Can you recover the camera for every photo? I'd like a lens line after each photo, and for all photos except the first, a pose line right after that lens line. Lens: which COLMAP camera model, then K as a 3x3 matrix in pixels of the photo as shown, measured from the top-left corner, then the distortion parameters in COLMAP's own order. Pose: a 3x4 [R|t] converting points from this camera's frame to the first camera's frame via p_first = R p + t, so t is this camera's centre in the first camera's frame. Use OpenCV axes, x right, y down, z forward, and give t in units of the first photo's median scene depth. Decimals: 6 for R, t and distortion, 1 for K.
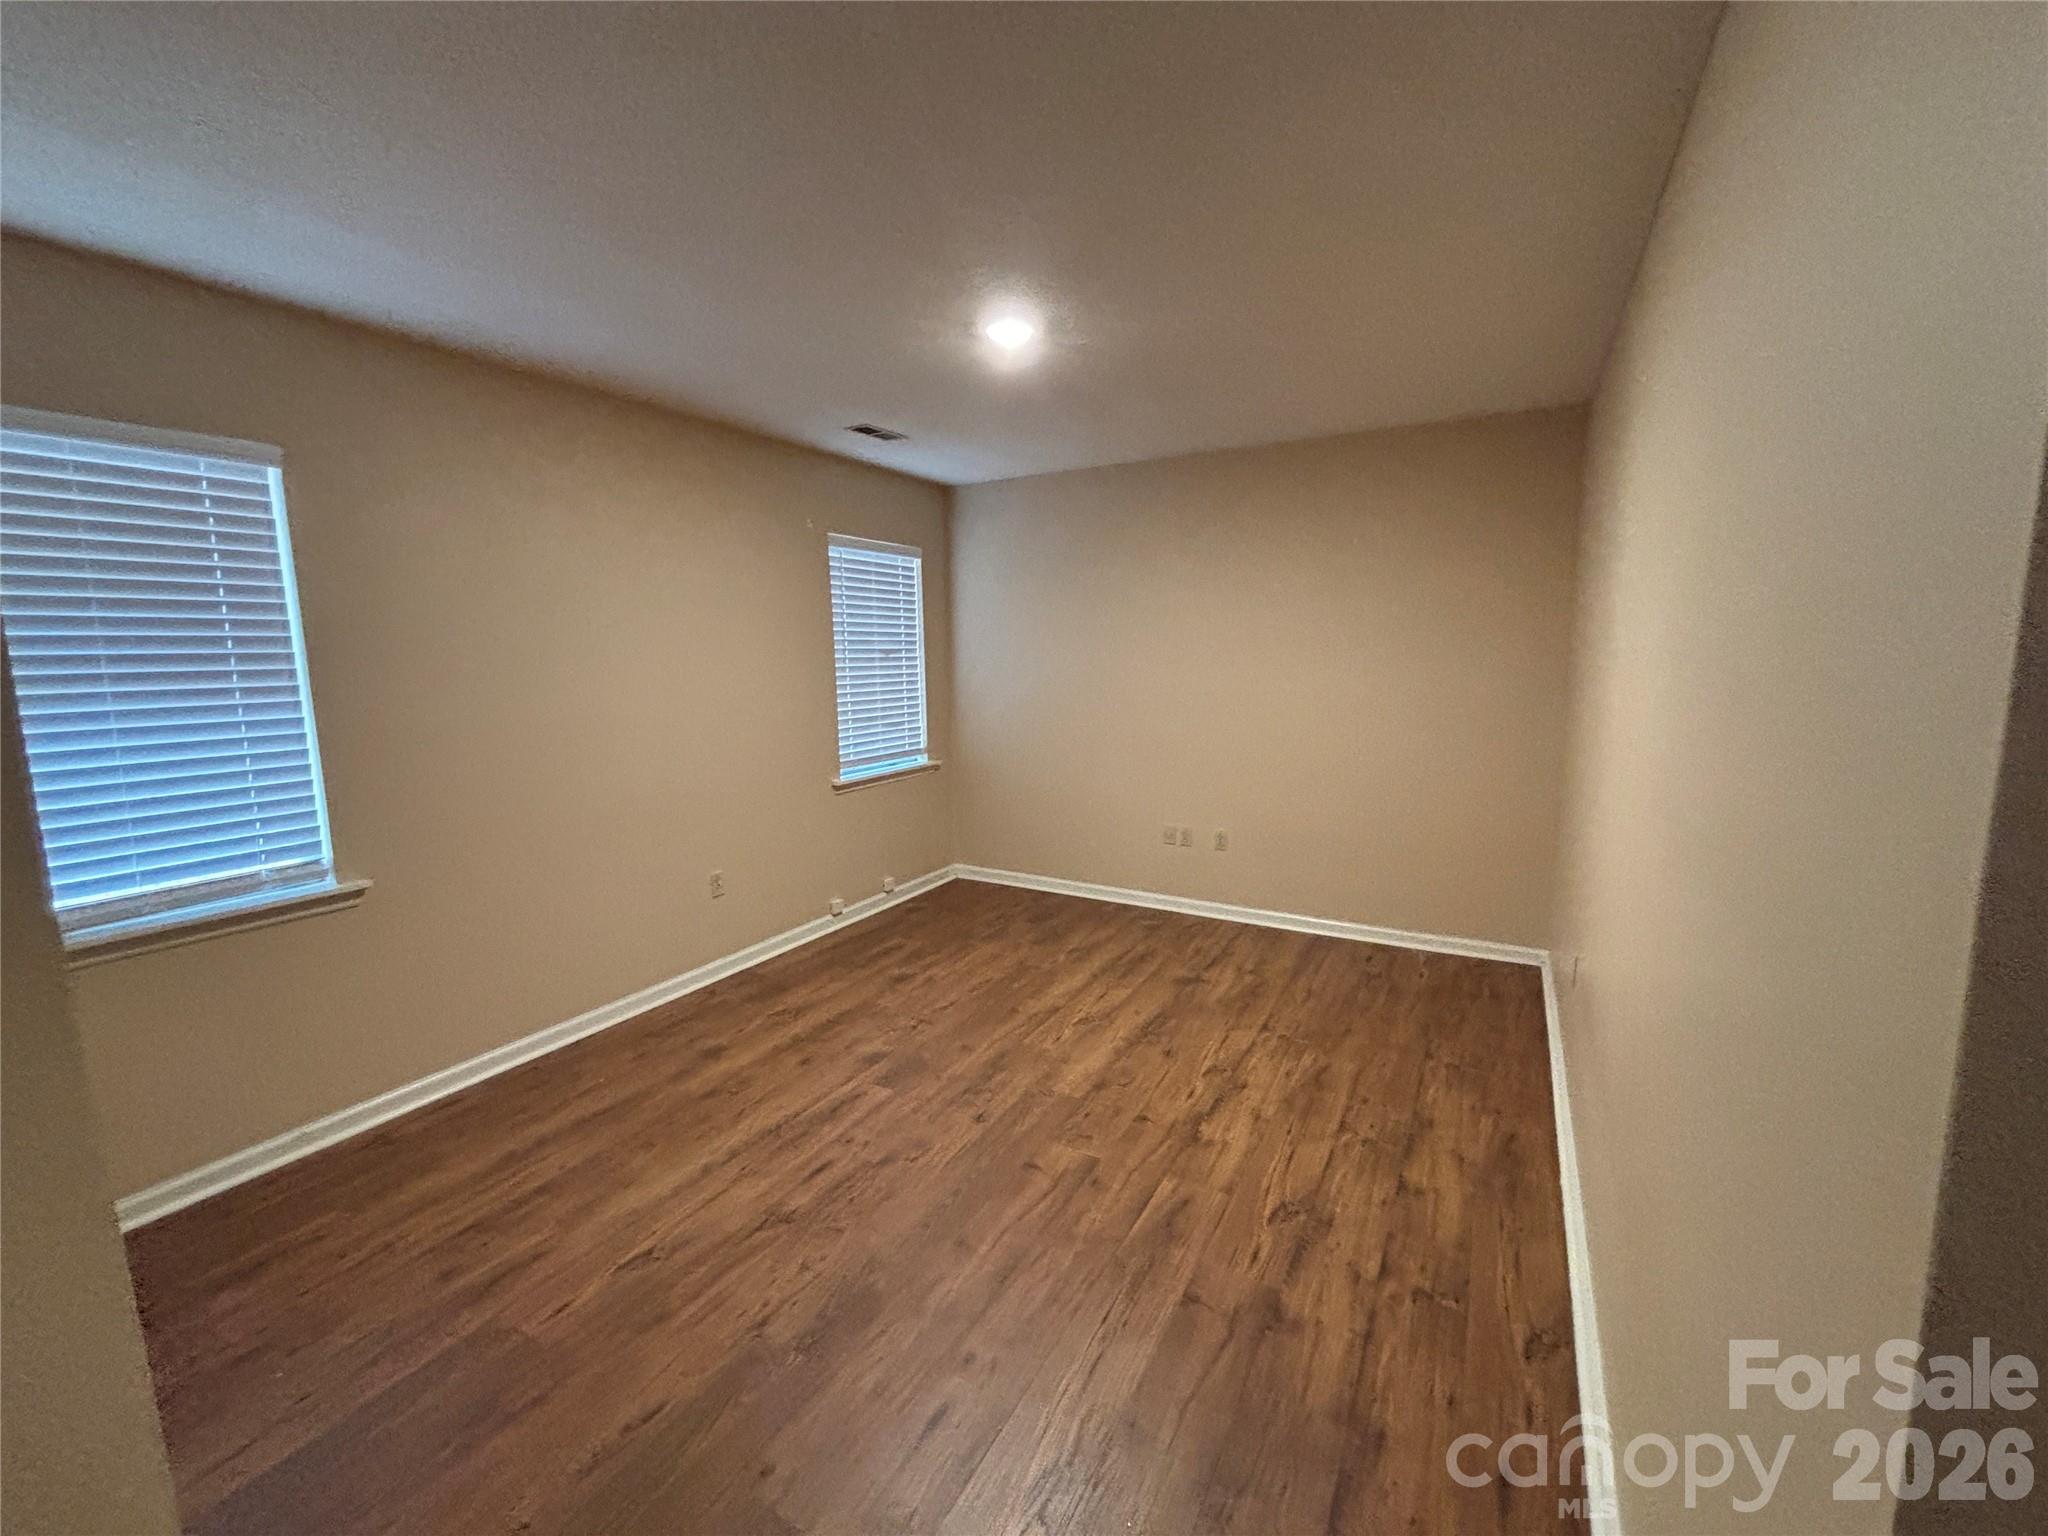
lens RADIAL K [[822.5, 0, 1025.2], [0, 822.5, 791.0], [0, 0, 1]] dist [-0.002394, -0.000470]
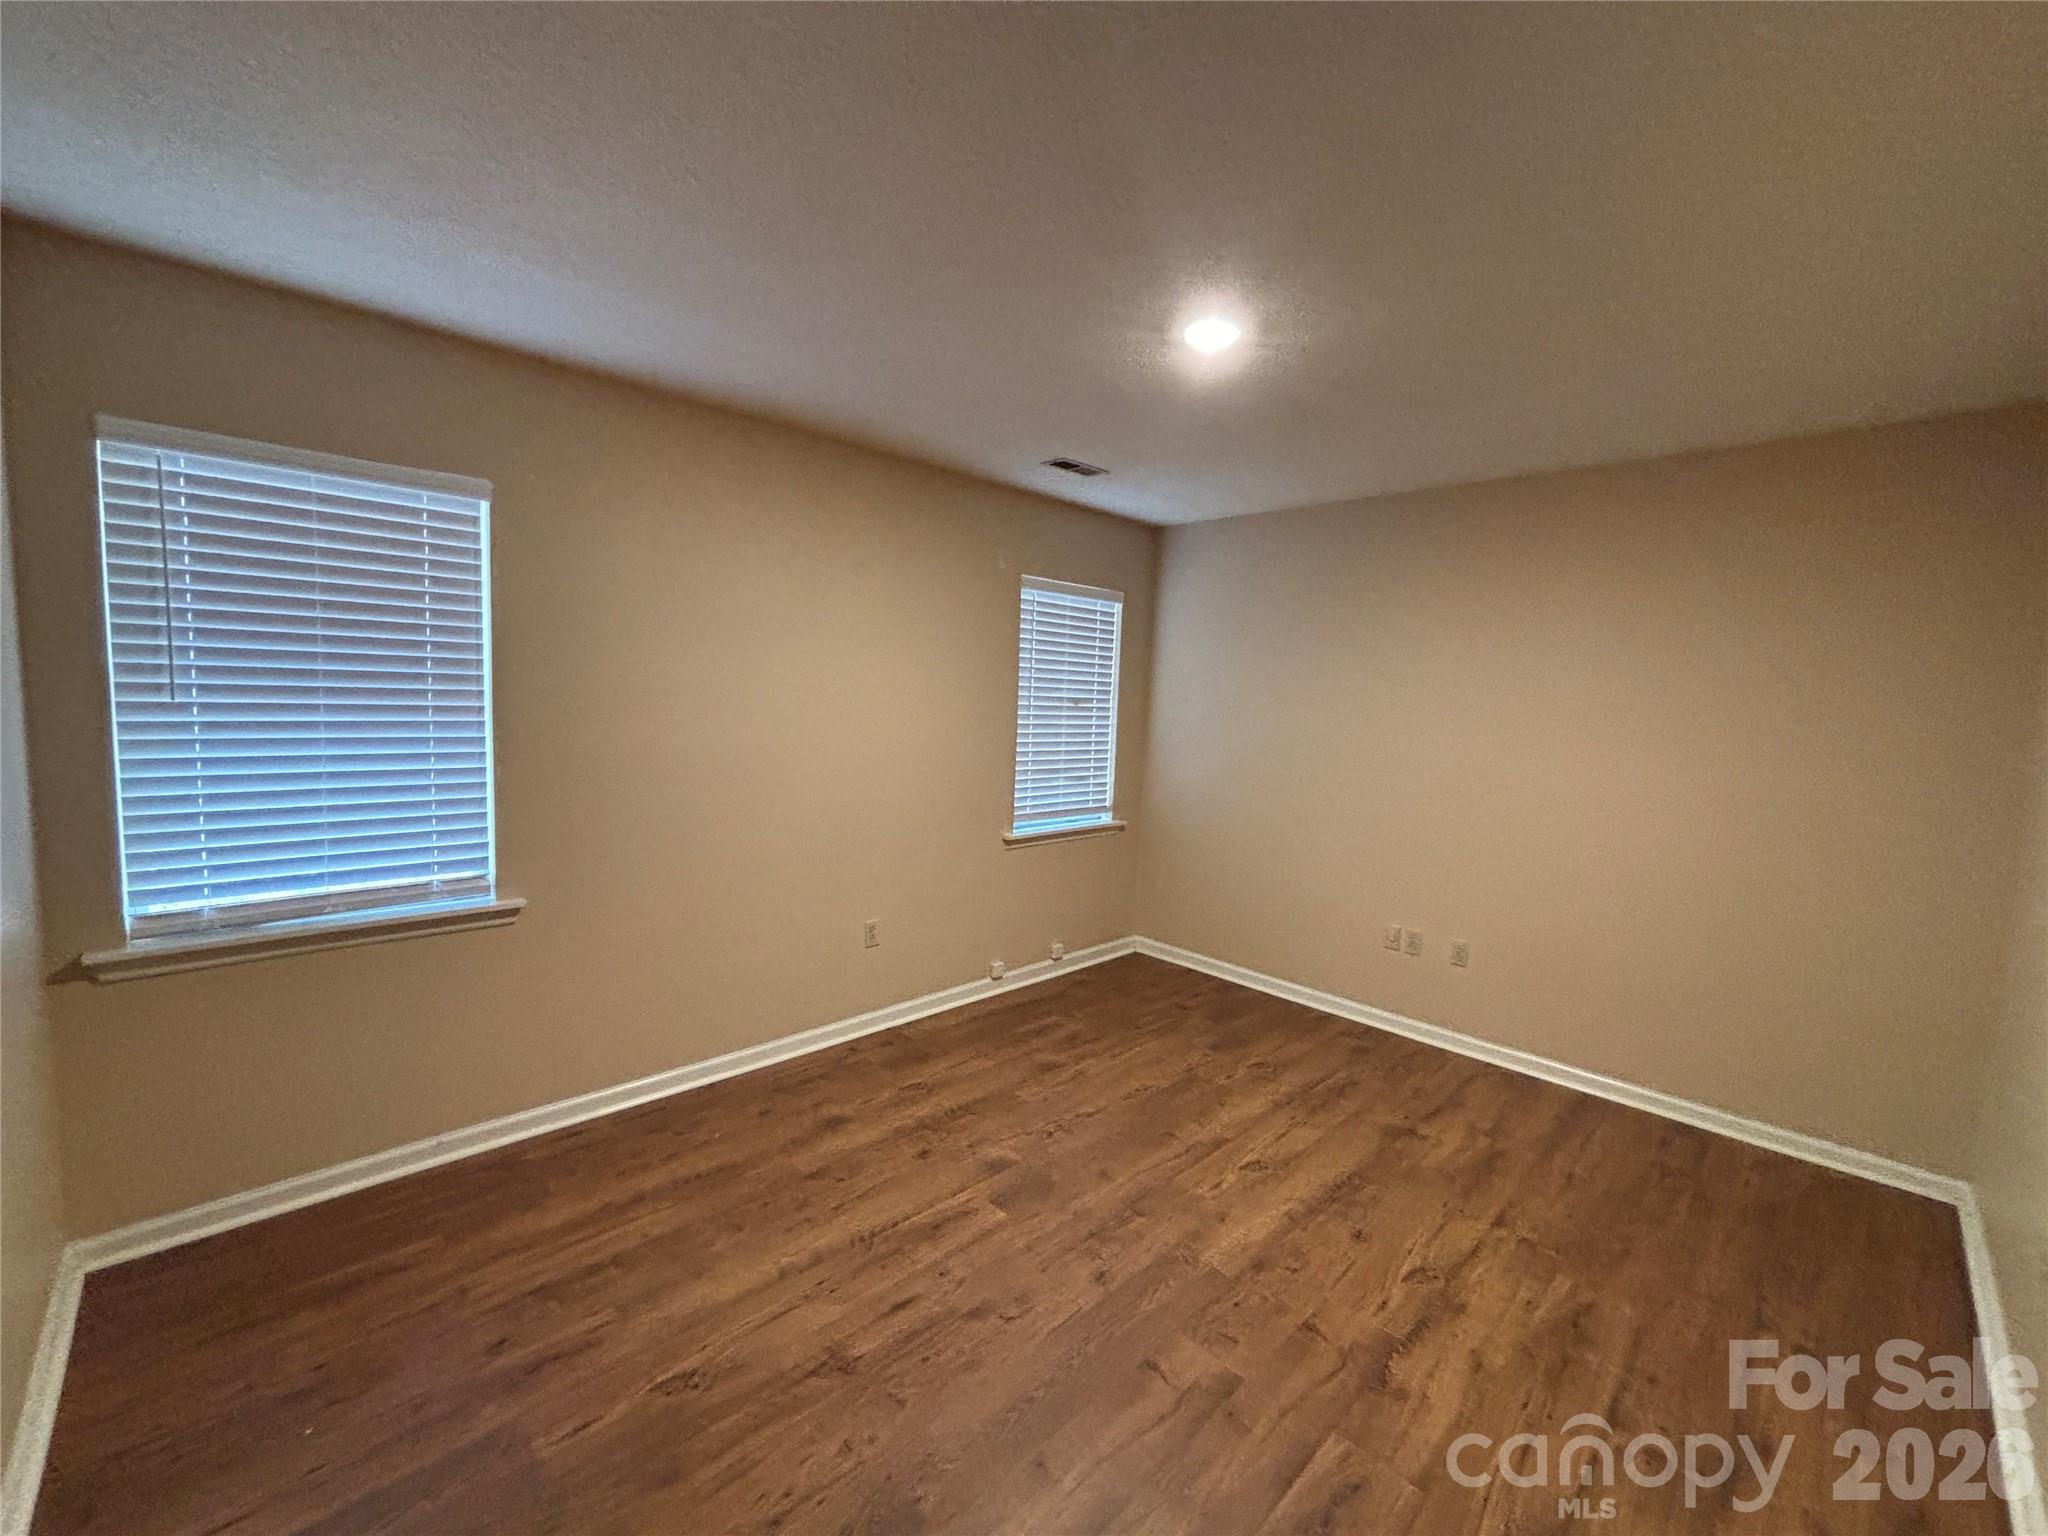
lens RADIAL K [[831.9, 0, 1027.9], [0, 831.9, 778.5], [0, 0, 1]] dist [0.002010, -0.000182]
pose [[0.962125, 0.077768, -0.261280, 0.047342], [-0.095888, 0.993741, -0.057312, -0.035144], [0.255188, 0.080195, 0.963560, 0.134698]]
